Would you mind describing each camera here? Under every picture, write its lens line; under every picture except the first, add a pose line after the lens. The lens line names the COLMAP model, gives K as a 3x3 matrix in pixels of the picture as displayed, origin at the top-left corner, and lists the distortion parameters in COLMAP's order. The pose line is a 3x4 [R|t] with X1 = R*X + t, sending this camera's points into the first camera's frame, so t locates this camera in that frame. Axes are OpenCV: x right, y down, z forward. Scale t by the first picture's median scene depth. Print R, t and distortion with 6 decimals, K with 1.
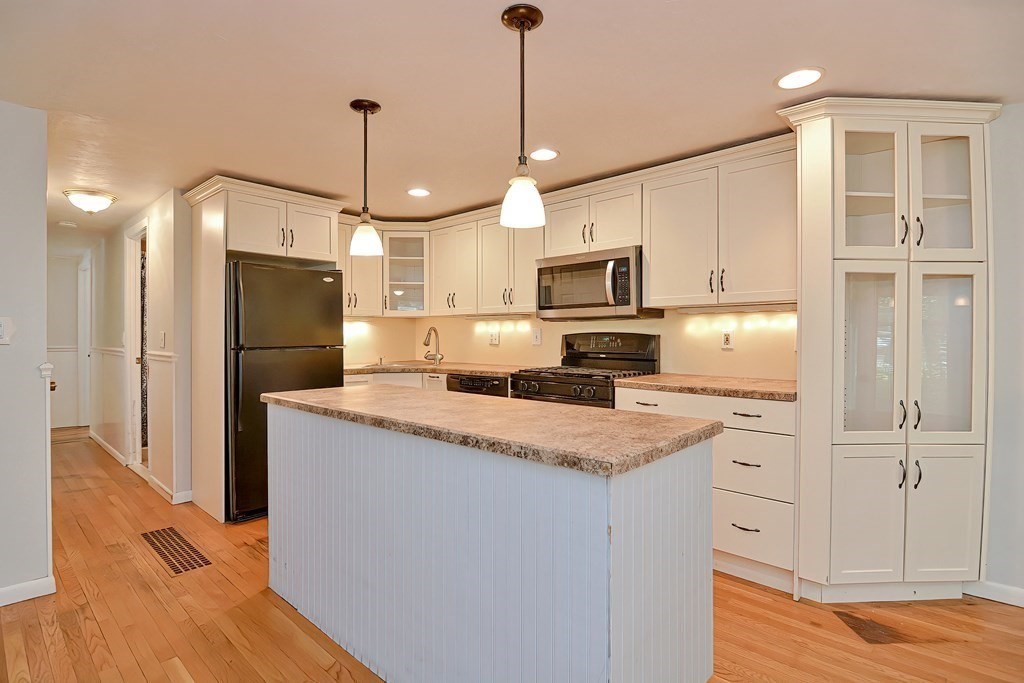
lens RADIAL K [[494.8, 0, 504.7], [0, 494.8, 342.5], [0, 0, 1]] dist [-0.006860, -0.010051]
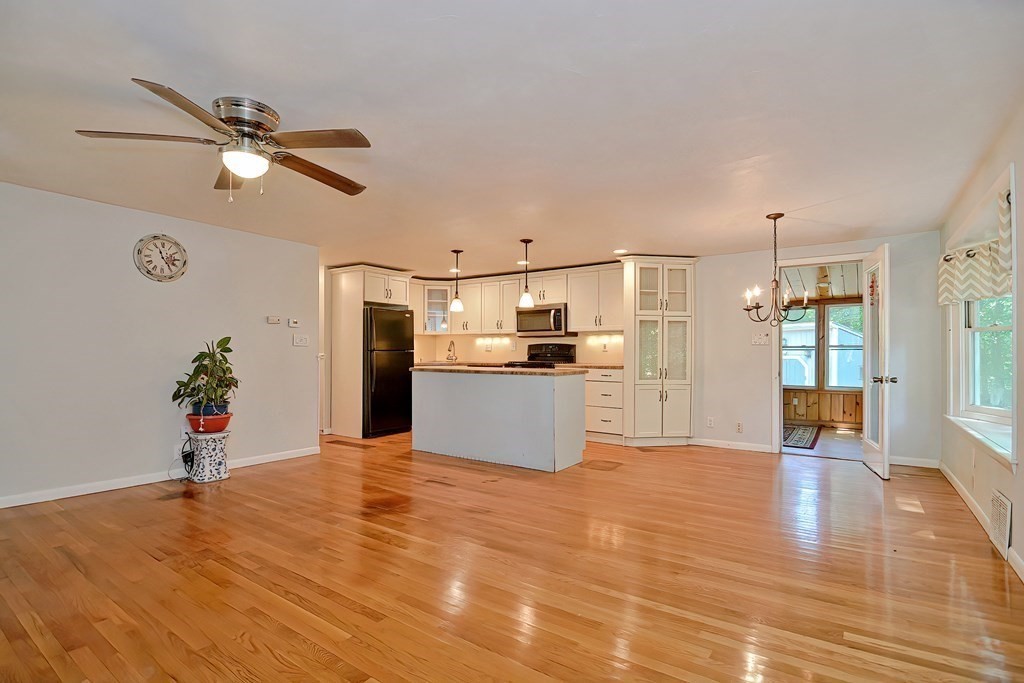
lens RADIAL K [[494.8, 0, 515.6], [0, 494.8, 350.4], [0, 0, 1]] dist [-0.006860, -0.010051]
pose [[0.990264, 0.001438, 0.139196, -0.243581], [0.000769, 0.999875, -0.015797, 0.044627], [-0.139202, 0.015750, 0.990139, -1.097083]]
